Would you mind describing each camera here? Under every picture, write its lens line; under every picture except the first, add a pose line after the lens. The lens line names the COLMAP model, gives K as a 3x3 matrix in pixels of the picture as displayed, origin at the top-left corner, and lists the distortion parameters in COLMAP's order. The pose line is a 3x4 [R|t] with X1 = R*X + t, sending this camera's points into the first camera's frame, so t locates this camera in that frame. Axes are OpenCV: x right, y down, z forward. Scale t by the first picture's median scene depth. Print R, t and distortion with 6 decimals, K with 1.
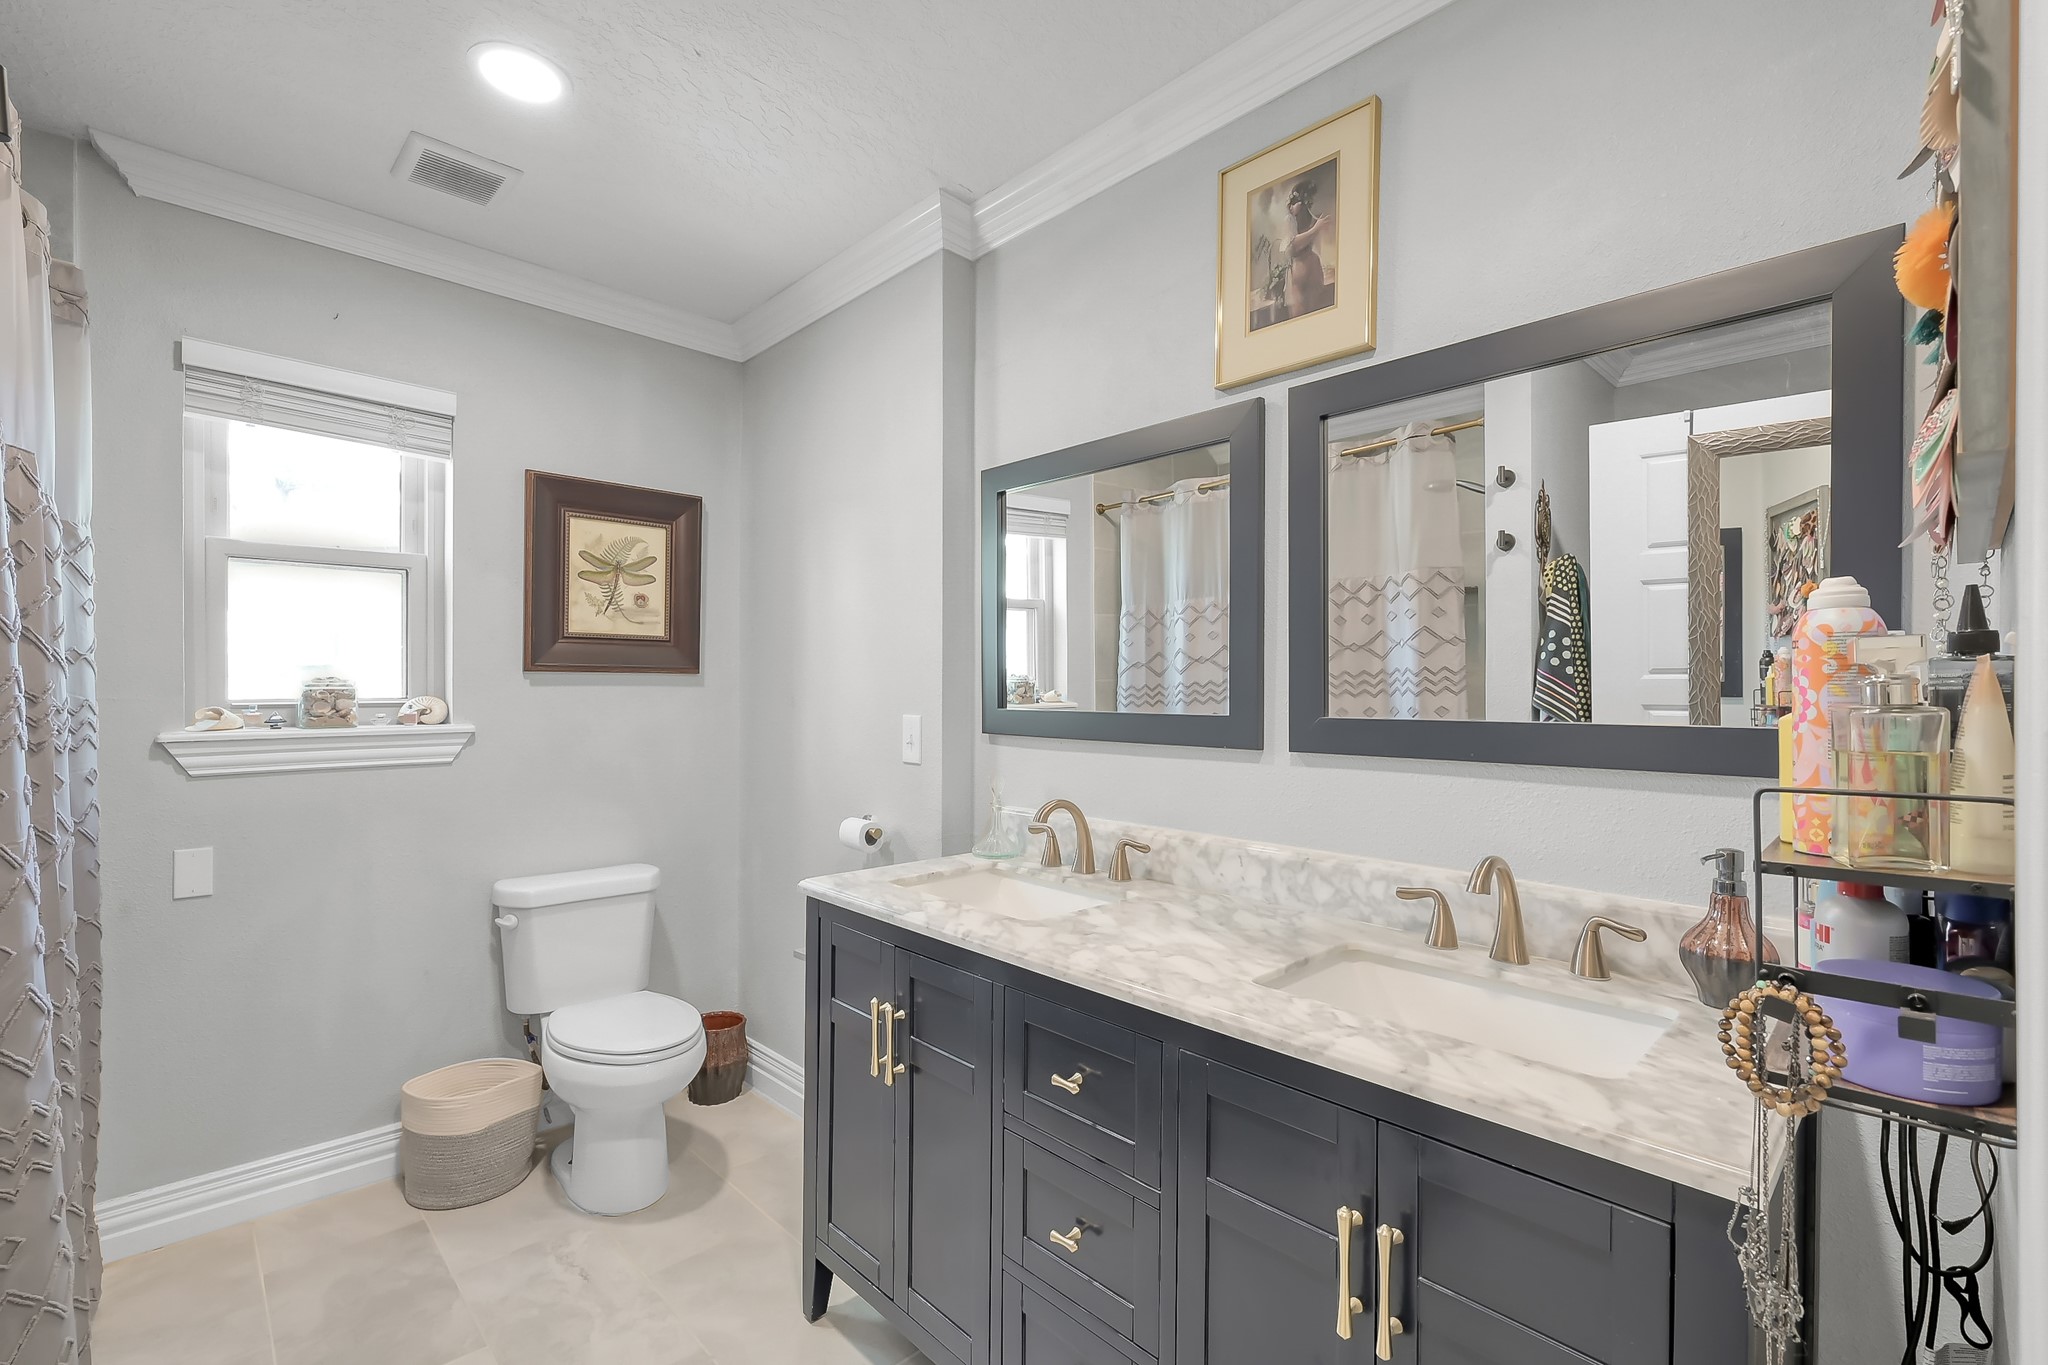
lens RADIAL K [[887.1, 0, 1024.4], [0, 887.1, 690.6], [0, 0, 1]] dist [-0.003394, -0.000248]
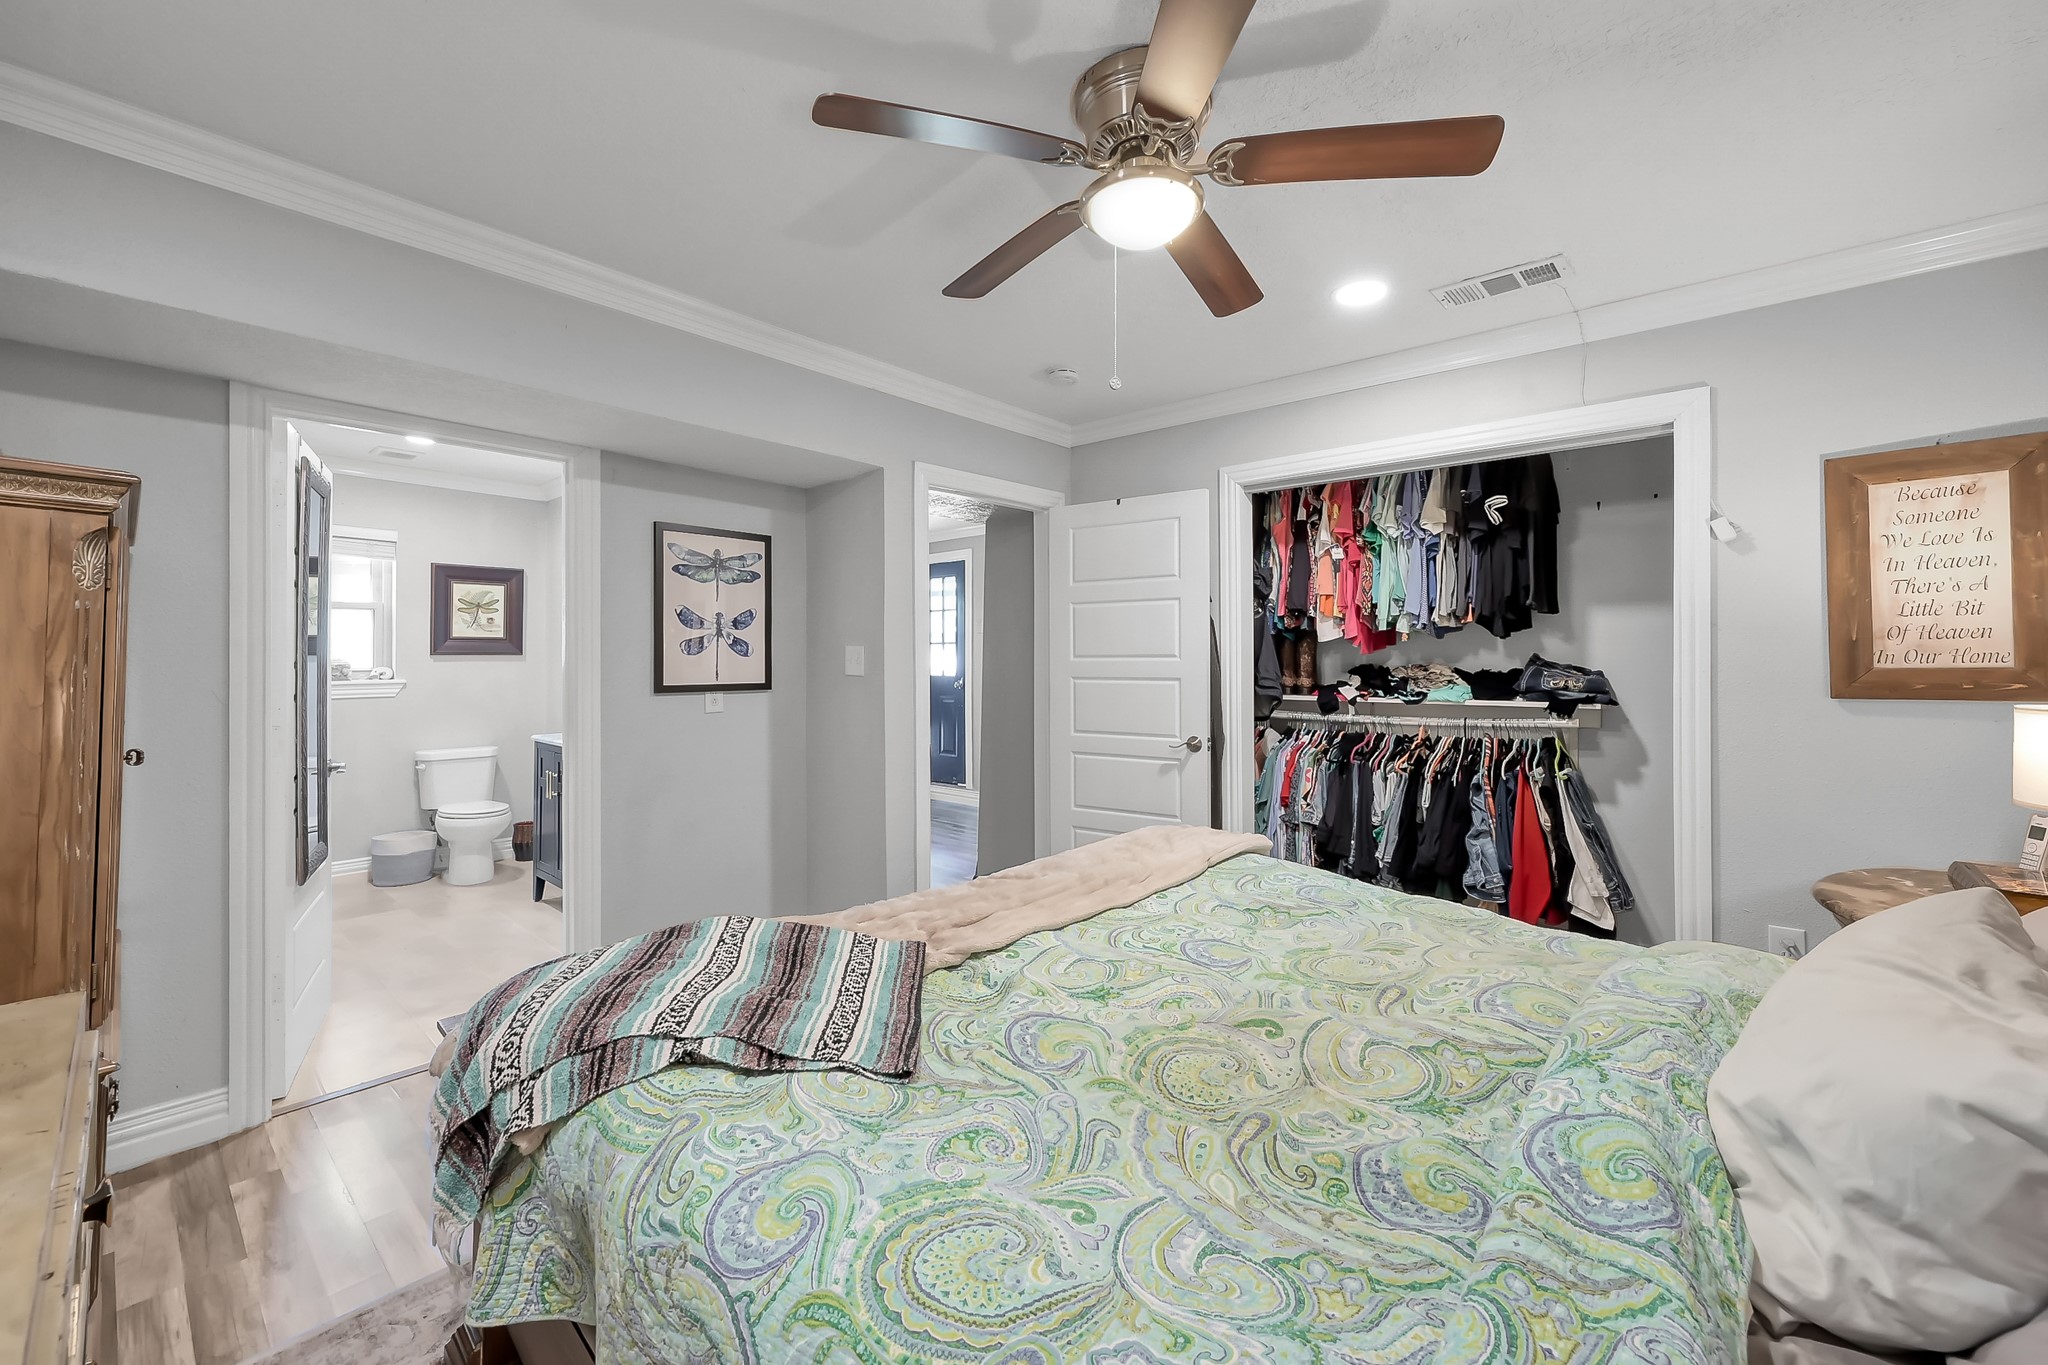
lens RADIAL K [[831.4, 0, 1022.8], [0, 831.4, 662.4], [0, 0, 1]] dist [-0.002787, 0.000414]
pose [[0.997647, -0.003358, 0.068484, 0.740157], [0.004126, 0.999930, -0.011074, 0.025888], [-0.068442, 0.011331, 0.997591, -1.122939]]
